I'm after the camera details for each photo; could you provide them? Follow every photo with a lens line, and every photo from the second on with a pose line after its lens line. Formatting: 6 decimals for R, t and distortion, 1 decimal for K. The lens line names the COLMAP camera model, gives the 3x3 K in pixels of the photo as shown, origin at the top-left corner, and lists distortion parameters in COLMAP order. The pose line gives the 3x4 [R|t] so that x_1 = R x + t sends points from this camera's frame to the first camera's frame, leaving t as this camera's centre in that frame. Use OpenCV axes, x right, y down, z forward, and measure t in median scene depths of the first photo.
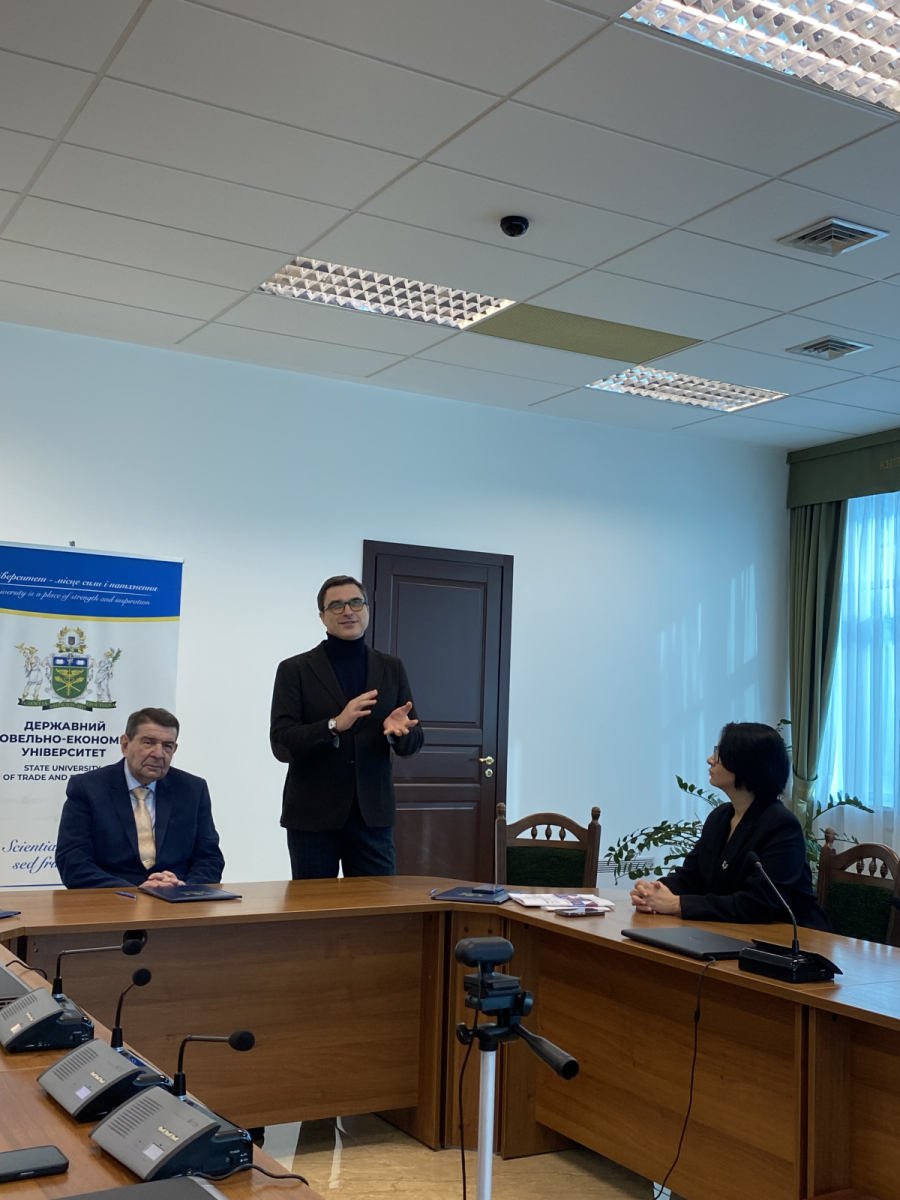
lens RADIAL K [[1313.6, 0, 469.7], [0, 1313.6, 617.6], [0, 0, 1]] dist [0.123144, -0.304231]
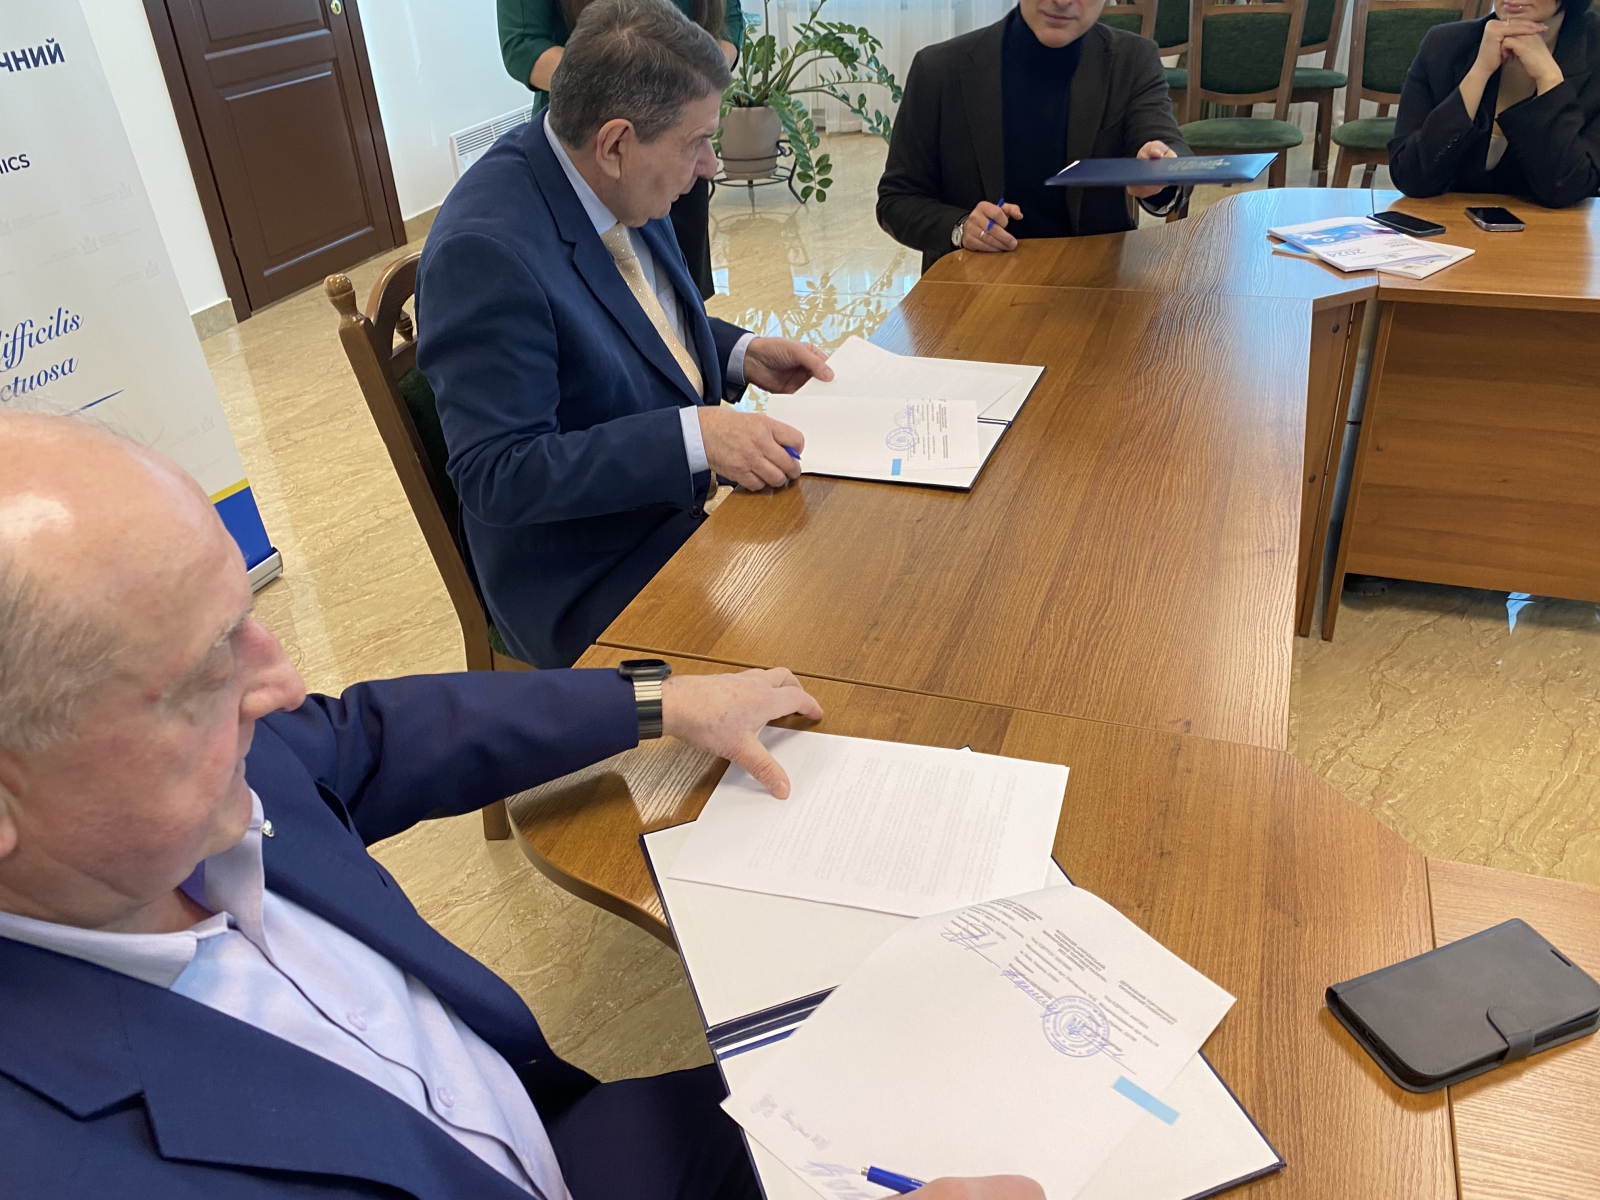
lens RADIAL K [[1276.4, 0, 818.6], [0, 1276.4, 589.1], [0, 0, 1]] dist [0.007110, -0.014230]
pose [[0.747945, -0.391001, 0.536374, -0.350090], [0.019885, 0.820920, 0.570697, 0.007808], [-0.663463, -0.416184, 0.621778, 0.536132]]
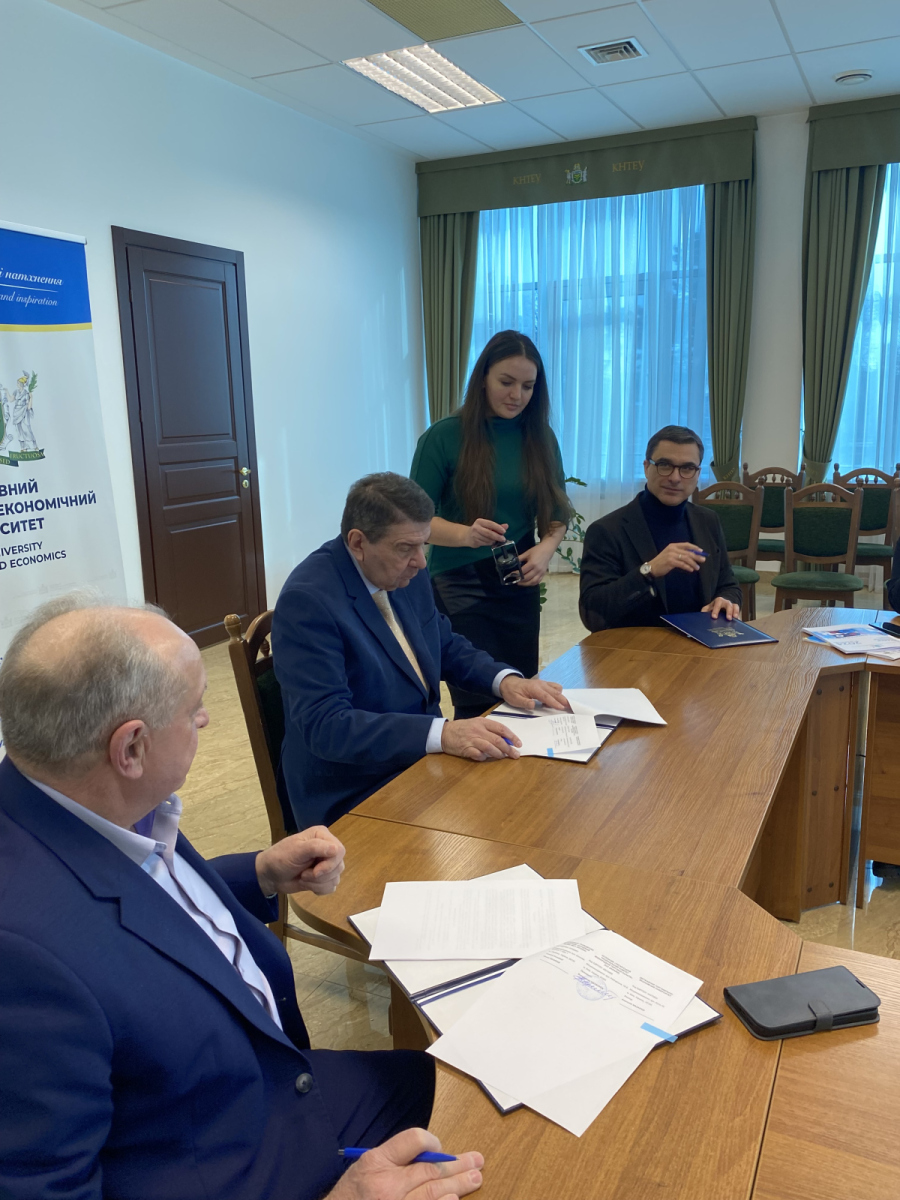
lens RADIAL K [[967.5, 0, 460.5], [0, 967.5, 590.1], [0, 0, 1]] dist [0.009515, -0.001854]
pose [[0.816925, -0.159745, 0.554180, -0.389385], [0.003609, 0.962274, 0.272060, -0.003739], [-0.576733, -0.220252, 0.786682, 0.458124]]
